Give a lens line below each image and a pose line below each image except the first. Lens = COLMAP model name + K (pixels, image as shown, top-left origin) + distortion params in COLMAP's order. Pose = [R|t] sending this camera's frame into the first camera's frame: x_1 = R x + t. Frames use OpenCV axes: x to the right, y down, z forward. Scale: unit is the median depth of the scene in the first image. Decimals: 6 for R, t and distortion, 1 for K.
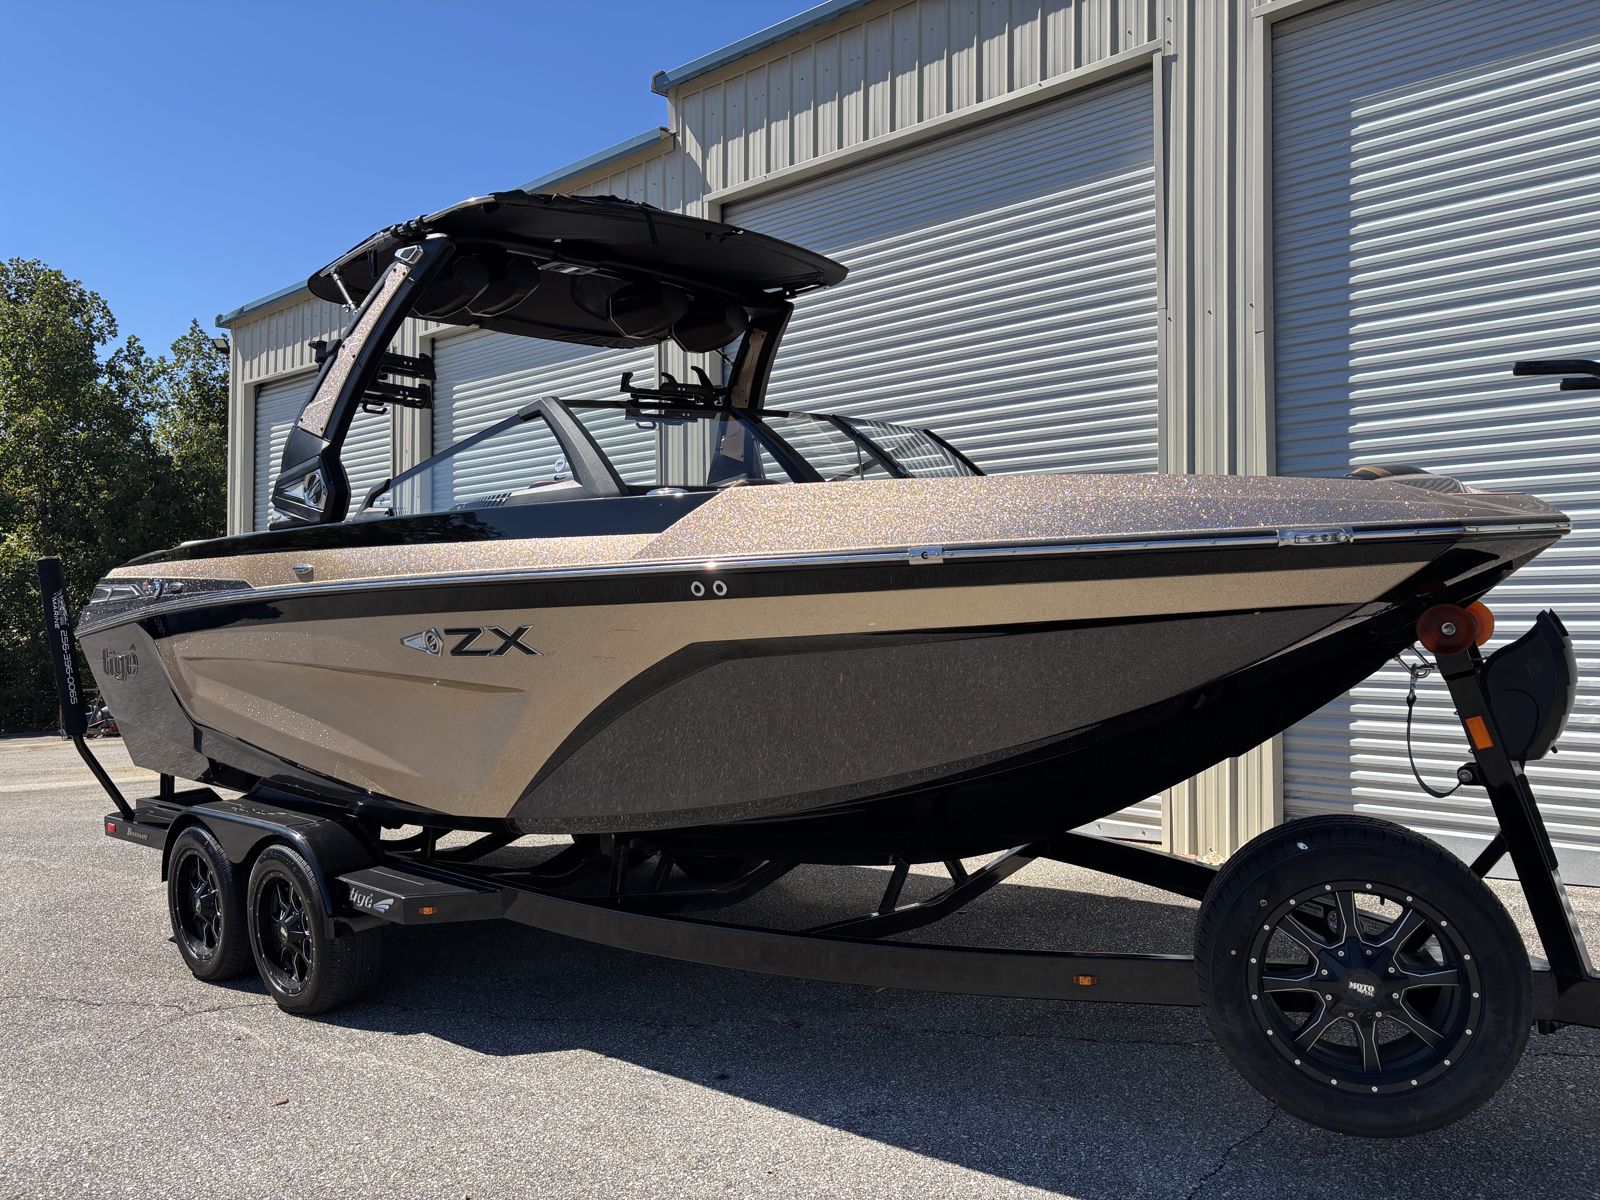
lens RADIAL K [[1212.9, 0, 796.7], [0, 1212.9, 589.0], [0, 0, 1]] dist [0.047485, -0.043922]
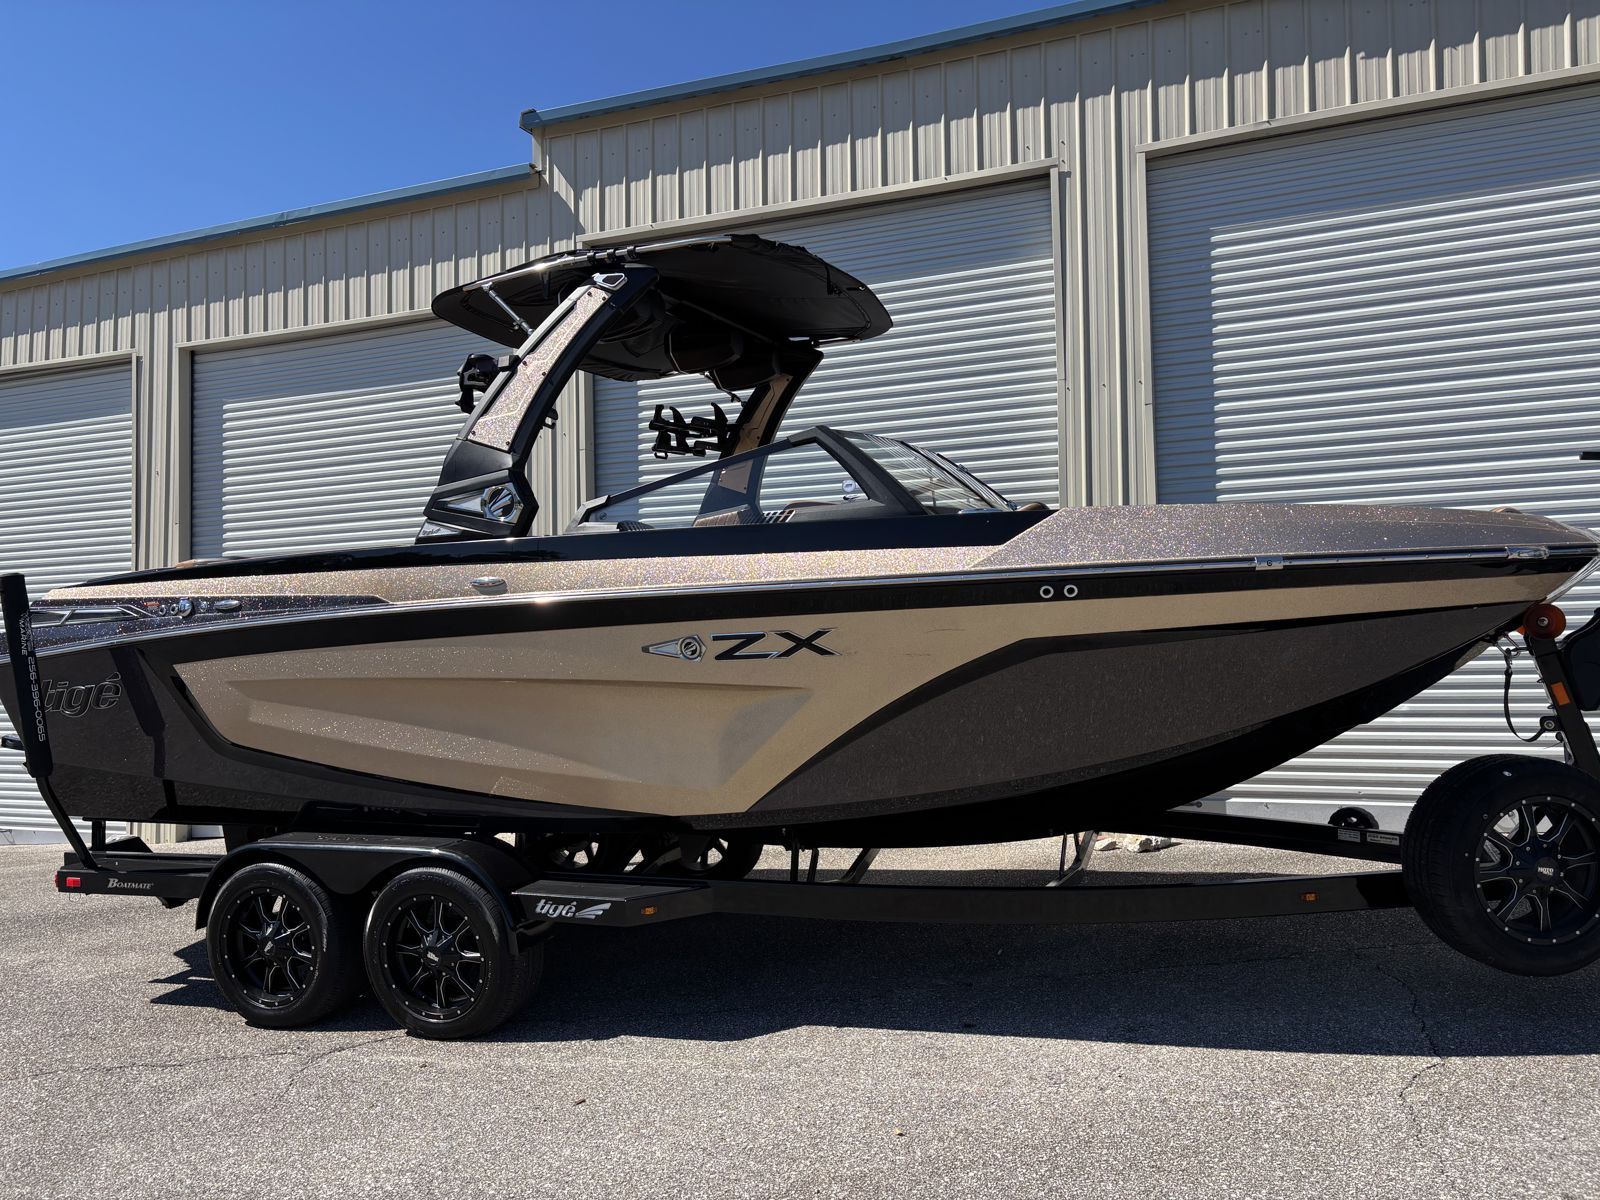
lens RADIAL K [[1212.9, 0, 794.5], [0, 1212.9, 592.4], [0, 0, 1]] dist [0.047485, -0.043922]
pose [[0.934294, 0.007251, 0.356431, -0.513505], [0.006383, 0.999293, -0.037060, 0.030013], [-0.356447, 0.036900, 0.933586, -0.017935]]
